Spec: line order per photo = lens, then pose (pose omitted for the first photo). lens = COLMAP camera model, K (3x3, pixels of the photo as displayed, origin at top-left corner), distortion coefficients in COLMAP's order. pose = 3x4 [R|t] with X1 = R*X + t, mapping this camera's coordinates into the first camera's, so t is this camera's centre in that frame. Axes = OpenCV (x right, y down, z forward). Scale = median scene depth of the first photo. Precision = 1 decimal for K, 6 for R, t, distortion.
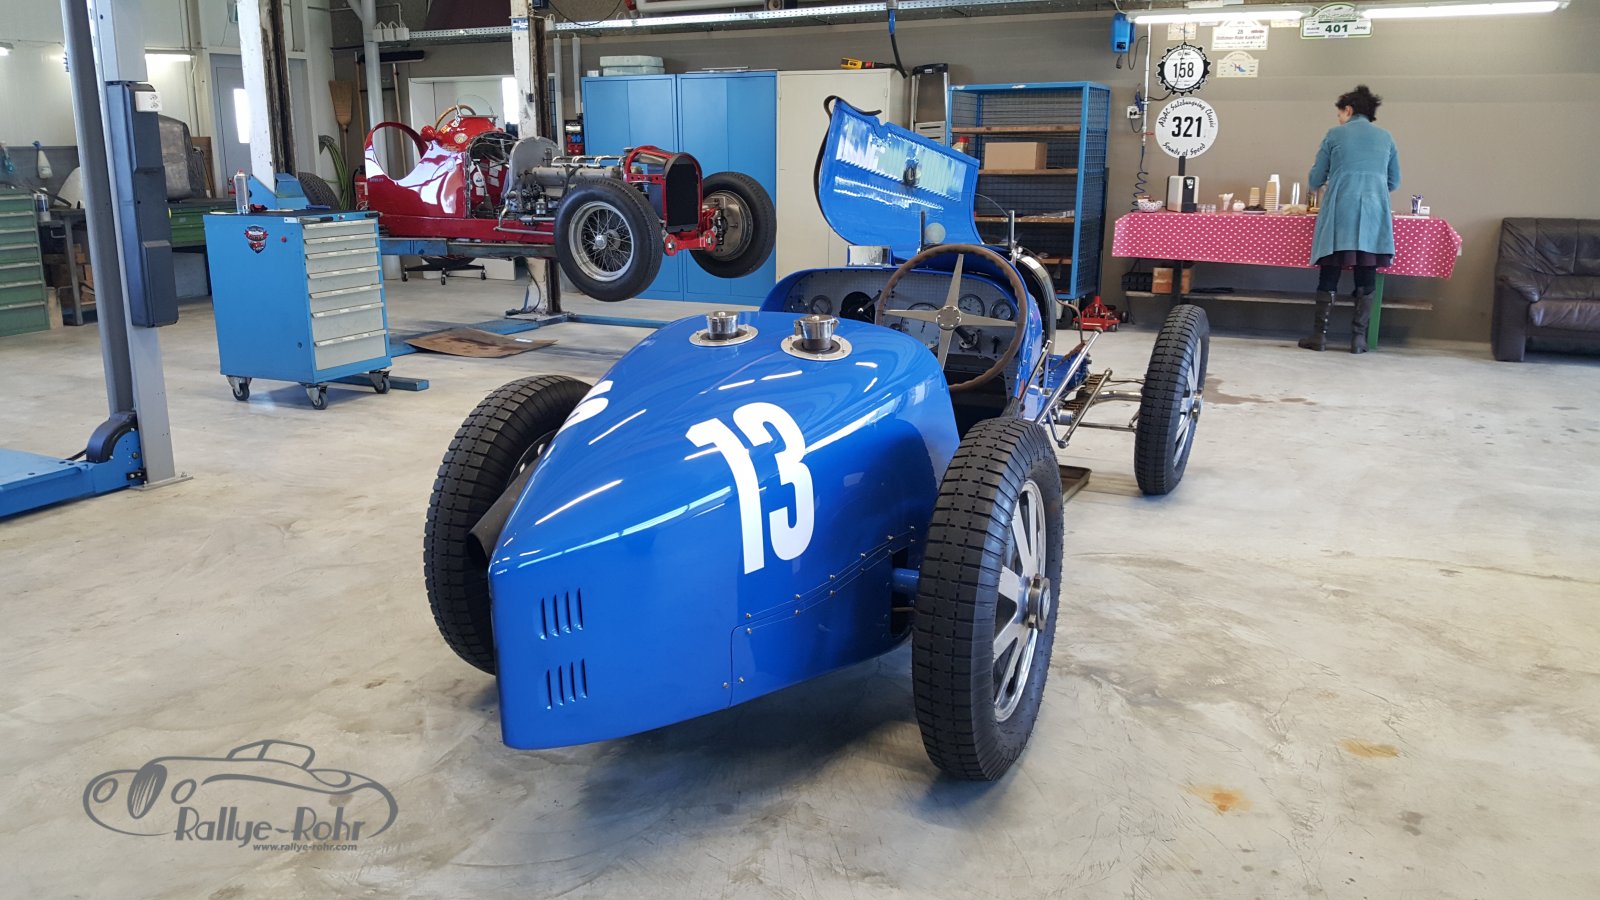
lens RADIAL K [[1220.8, 0, 758.2], [0, 1220.8, 424.7], [0, 0, 1]] dist [0.143035, -0.262842]
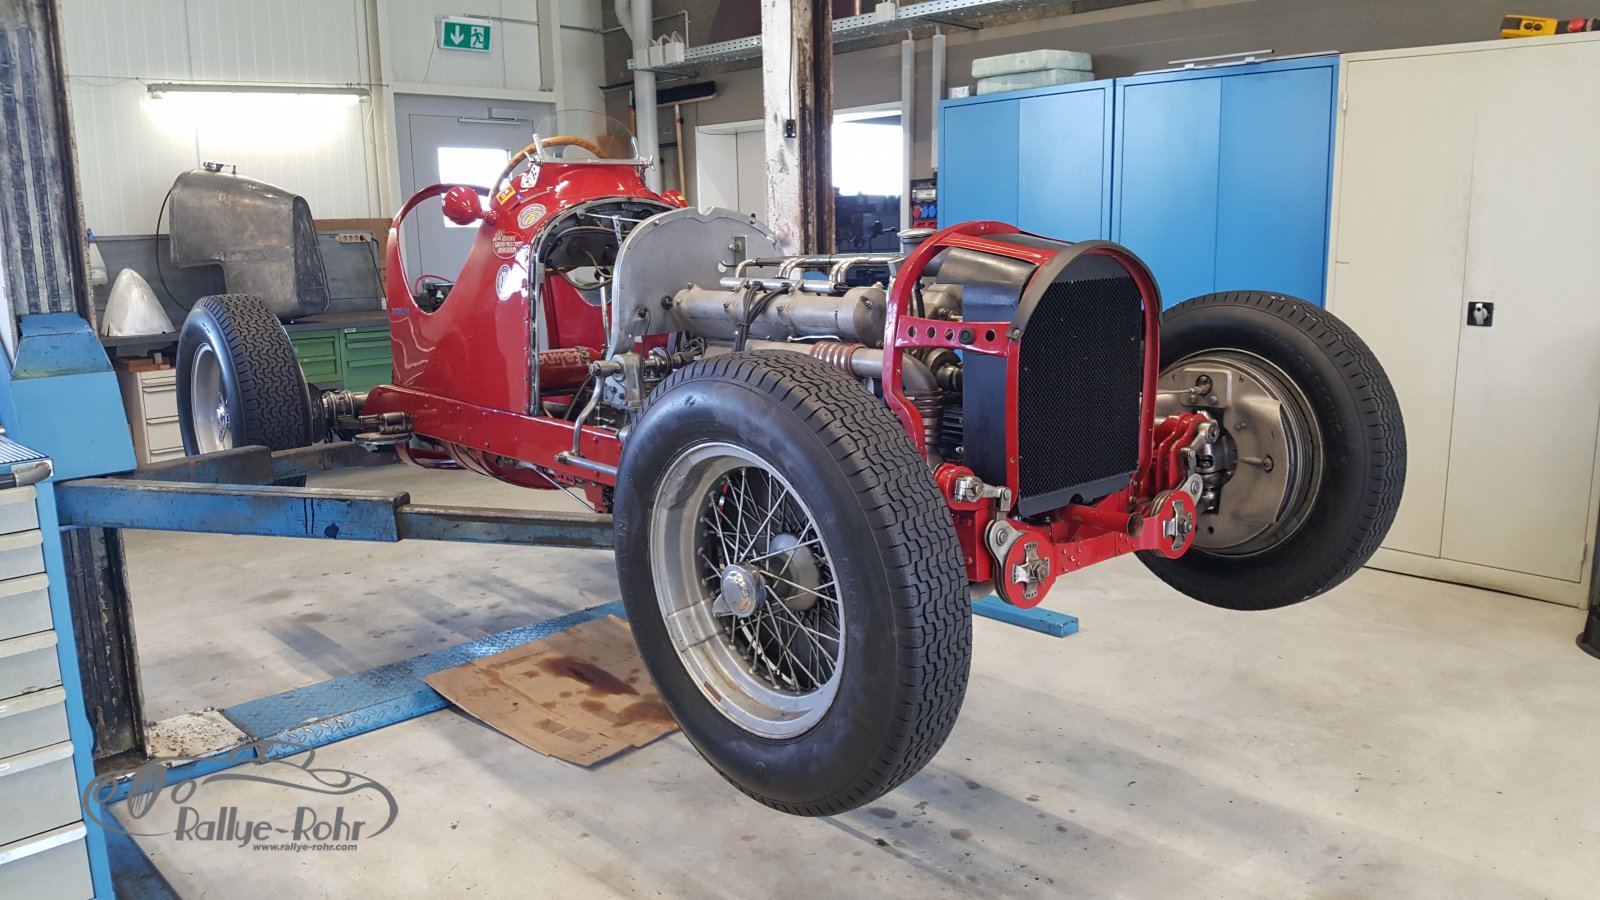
lens RADIAL K [[1201.3, 0, 800.0], [0, 1201.3, 450.0], [0, 0, 1]] dist [0.319492, -0.601510]
pose [[0.949164, 0.041455, -0.312041, -0.024104], [-0.052999, 0.998185, -0.028601, -0.112979], [0.310289, 0.043685, 0.949638, 0.496485]]
